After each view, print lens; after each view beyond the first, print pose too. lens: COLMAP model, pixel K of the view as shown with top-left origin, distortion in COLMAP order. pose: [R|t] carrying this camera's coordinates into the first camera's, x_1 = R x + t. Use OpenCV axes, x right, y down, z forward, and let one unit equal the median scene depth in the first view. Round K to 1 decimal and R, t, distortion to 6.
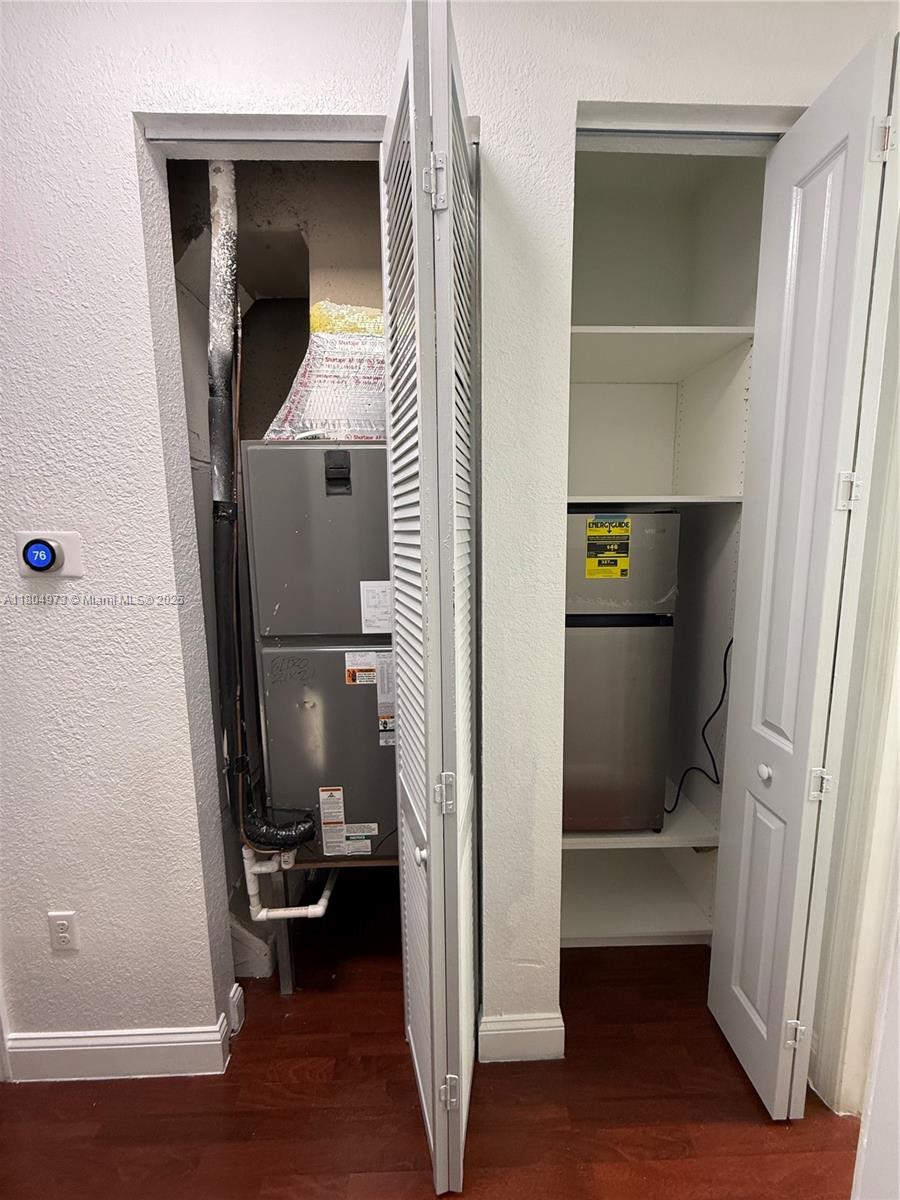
lens RADIAL K [[478.4, 0, 452.1], [0, 478.4, 598.3], [0, 0, 1]] dist [0.000379, 0.000013]
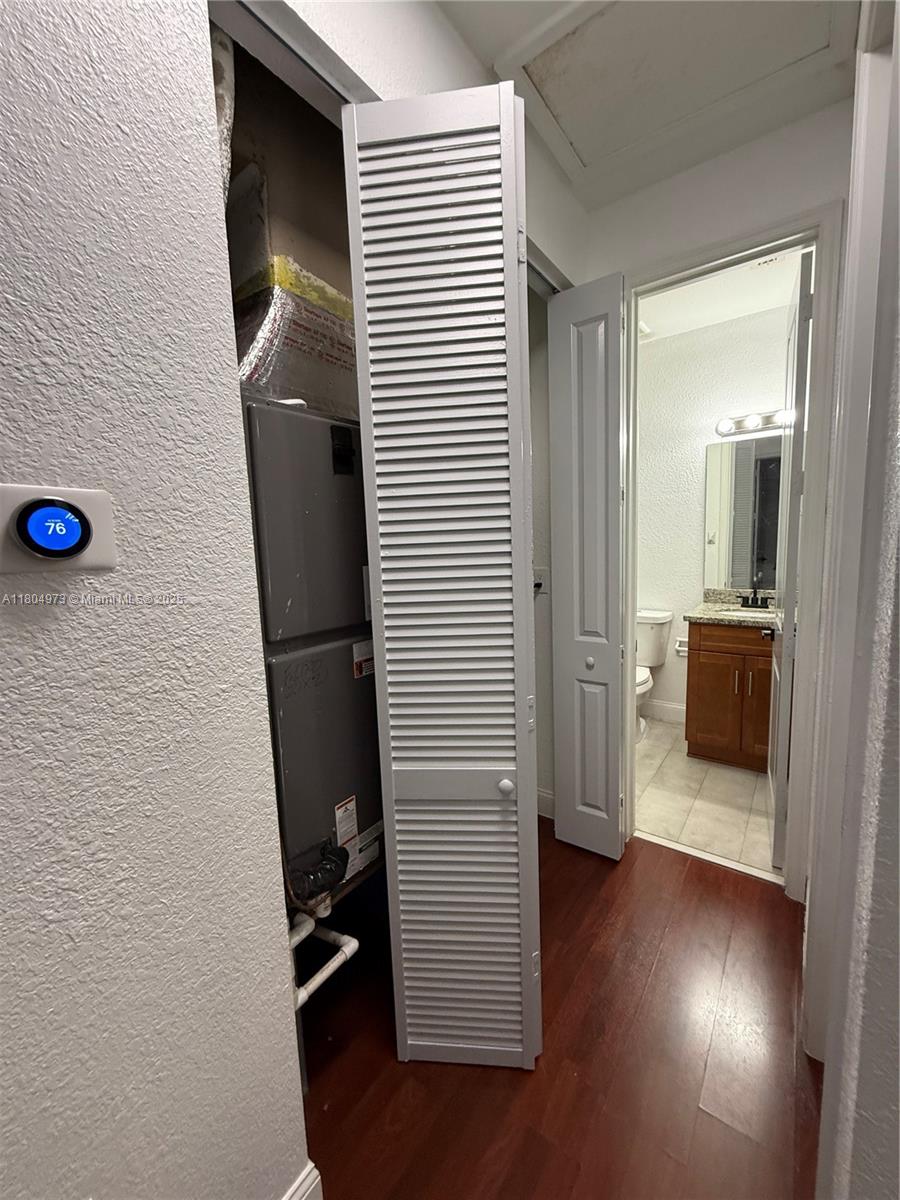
lens RADIAL K [[479.2, 0, 450.0], [0, 479.2, 600.0], [0, 0, 1]] dist [0.000299, 0.000032]
pose [[0.615100, -0.108529, 0.780944, -0.976973], [0.145496, 0.989095, 0.022859, 0.040508], [-0.774908, 0.099564, 0.624183, 0.313077]]
